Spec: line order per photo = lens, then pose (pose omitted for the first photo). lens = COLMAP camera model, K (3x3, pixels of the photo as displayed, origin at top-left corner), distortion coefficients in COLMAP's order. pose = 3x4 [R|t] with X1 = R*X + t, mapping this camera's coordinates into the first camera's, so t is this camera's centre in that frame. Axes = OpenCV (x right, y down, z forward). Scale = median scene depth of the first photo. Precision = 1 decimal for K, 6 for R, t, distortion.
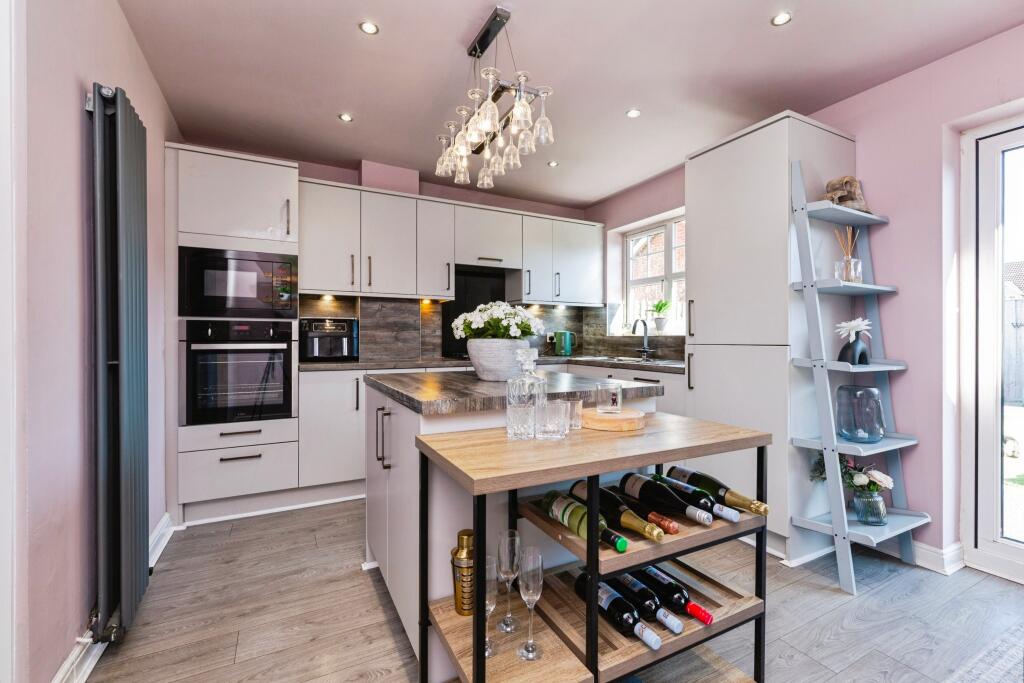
lens RADIAL K [[439.4, 0, 512.0], [0, 439.4, 341.5], [0, 0, 1]] dist [0.001811, 0.000324]
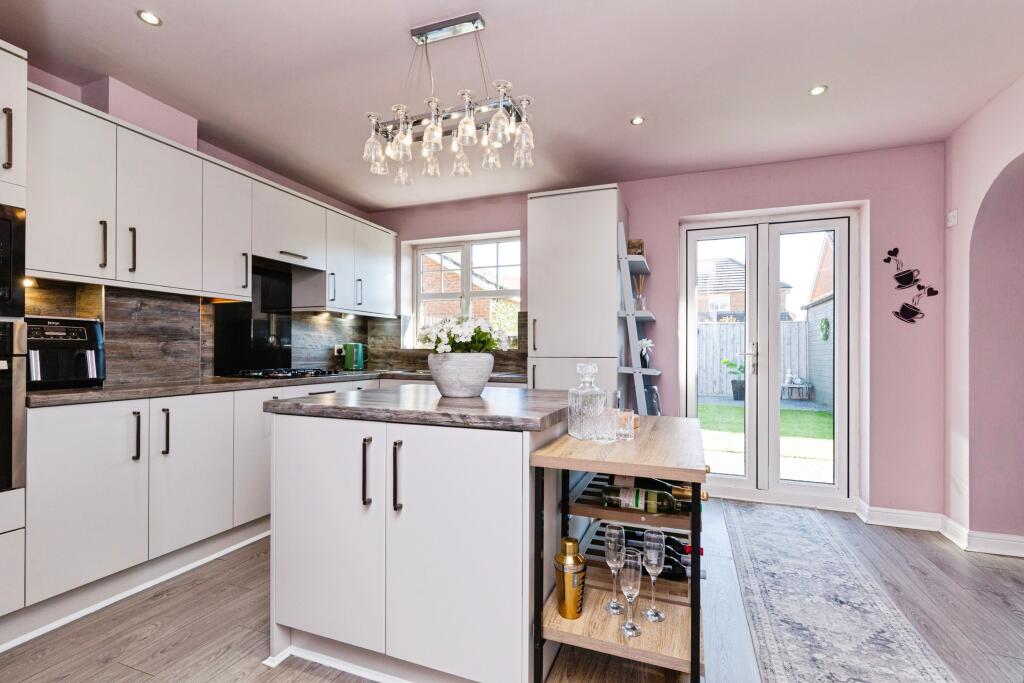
lens RADIAL K [[455.7, 0, 512.5], [0, 455.7, 351.8], [0, 0, 1]] dist [-0.000019, 0.000129]
pose [[0.749765, 0.000654, 0.661704, -0.310837], [0.001894, 0.999993, -0.003134, -0.002737], [-0.661702, 0.003603, 0.749758, 0.092204]]
